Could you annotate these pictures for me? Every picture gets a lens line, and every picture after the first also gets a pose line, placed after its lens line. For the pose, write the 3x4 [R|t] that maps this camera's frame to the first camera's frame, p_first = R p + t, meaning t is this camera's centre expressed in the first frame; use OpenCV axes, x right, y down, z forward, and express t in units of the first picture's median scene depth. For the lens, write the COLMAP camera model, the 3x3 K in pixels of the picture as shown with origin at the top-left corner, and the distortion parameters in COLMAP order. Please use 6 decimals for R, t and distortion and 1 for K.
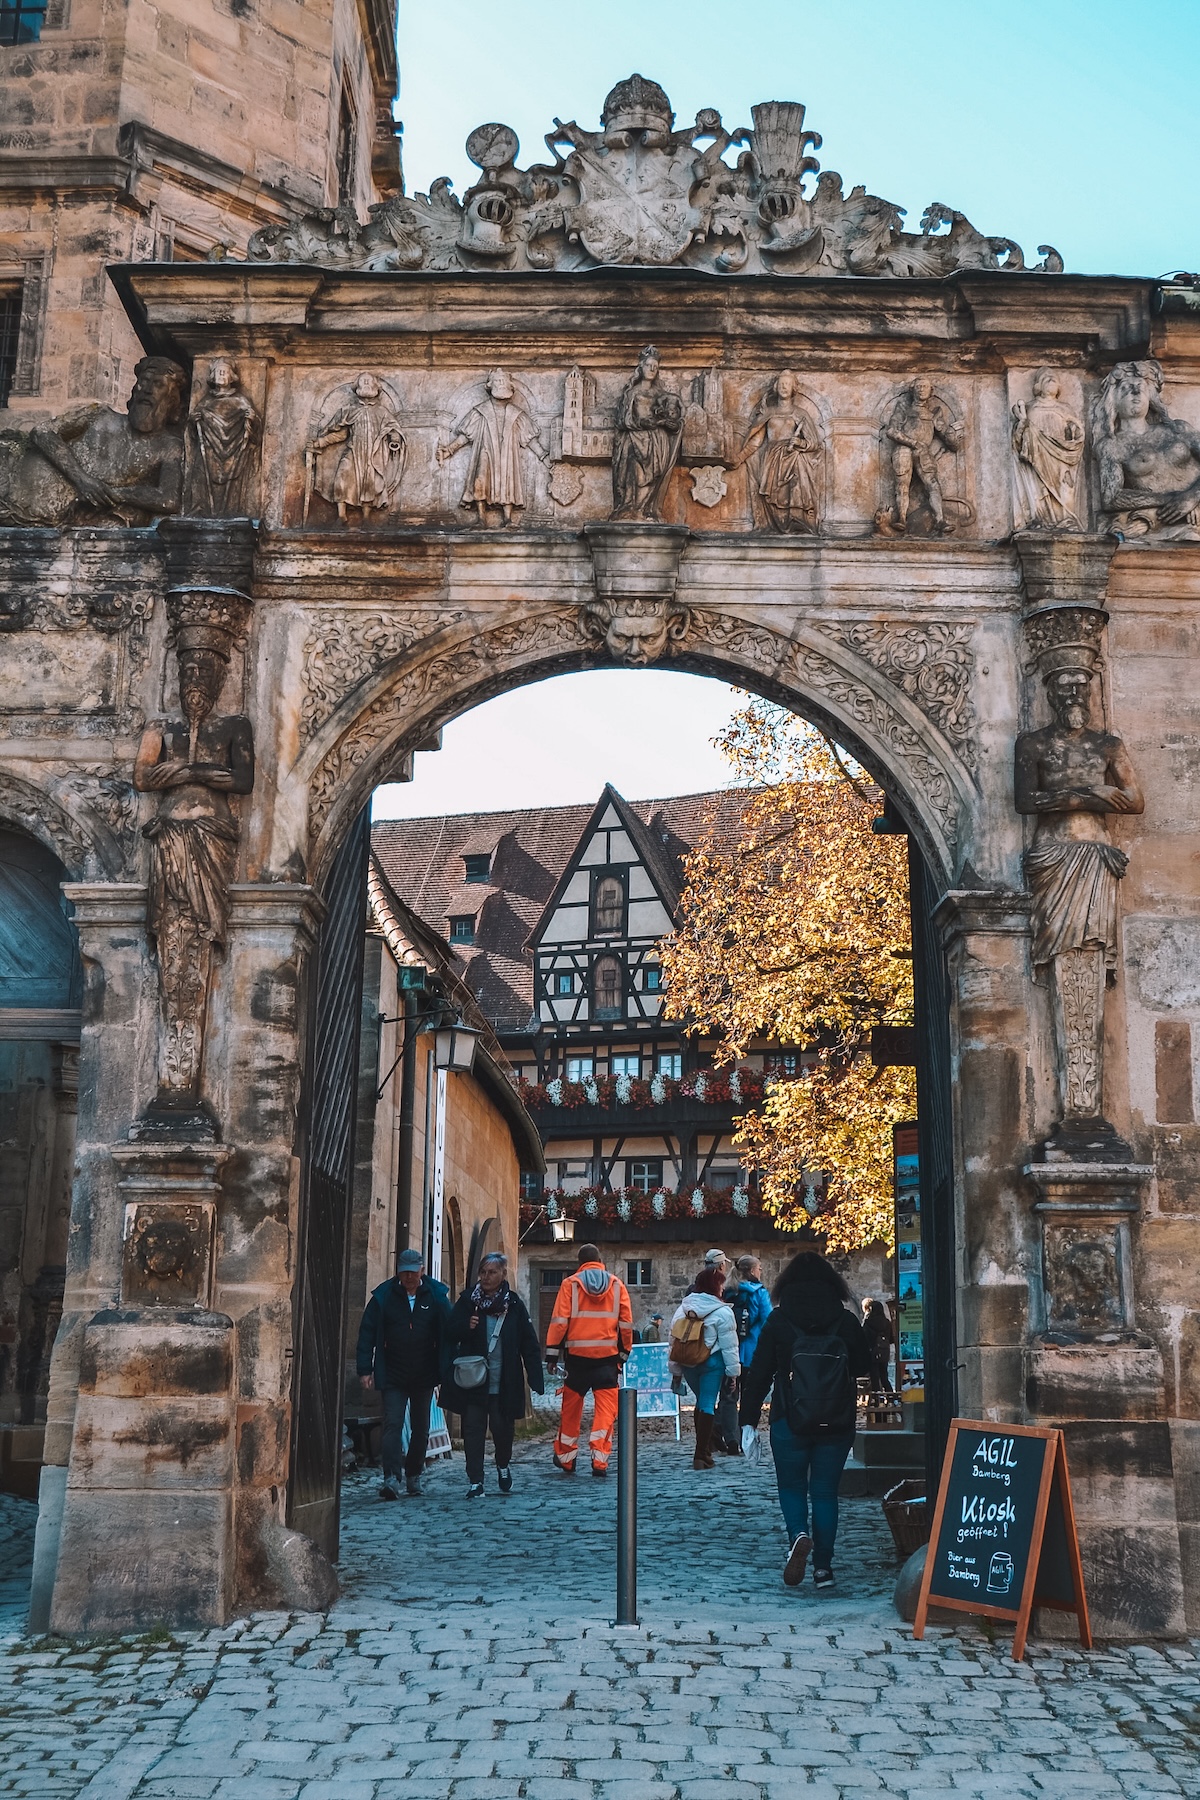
lens RADIAL K [[1960.4, 0, 600.0], [0, 1960.4, 900.0], [0, 0, 1]] dist [0.002301, -0.000517]
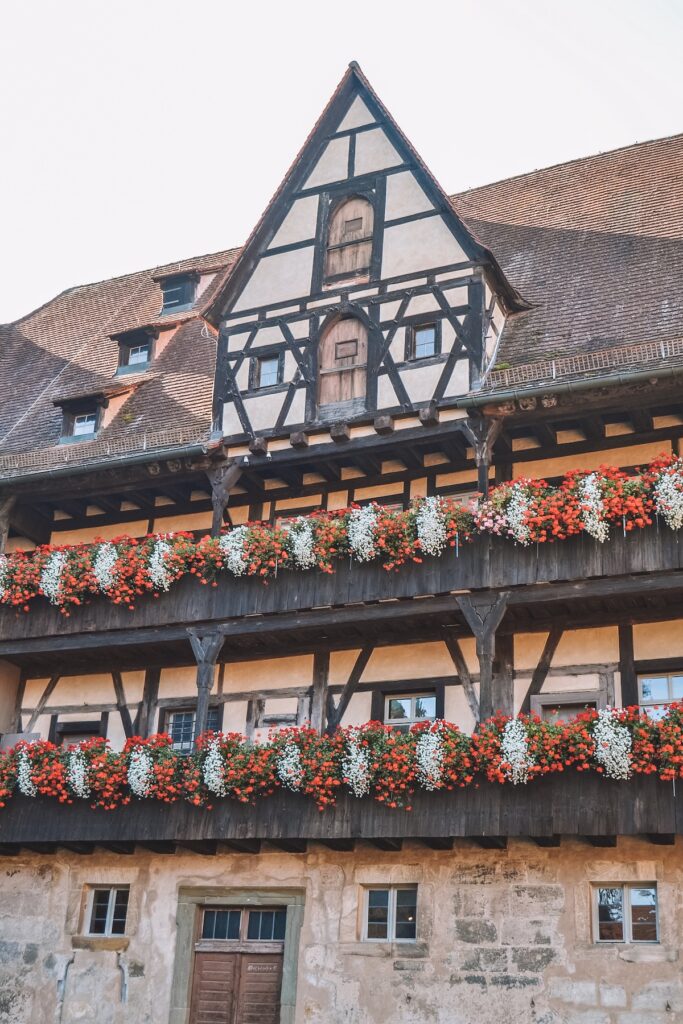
lens RADIAL K [[1190.5, 0, 341.5], [0, 1190.5, 512.0], [0, 0, 1]] dist [-0.030659, -0.014001]
pose [[0.995379, -0.005306, -0.095875, 0.034860], [-0.012354, 0.983098, -0.182662, 0.143521], [0.095224, 0.183002, 0.978490, 0.683098]]
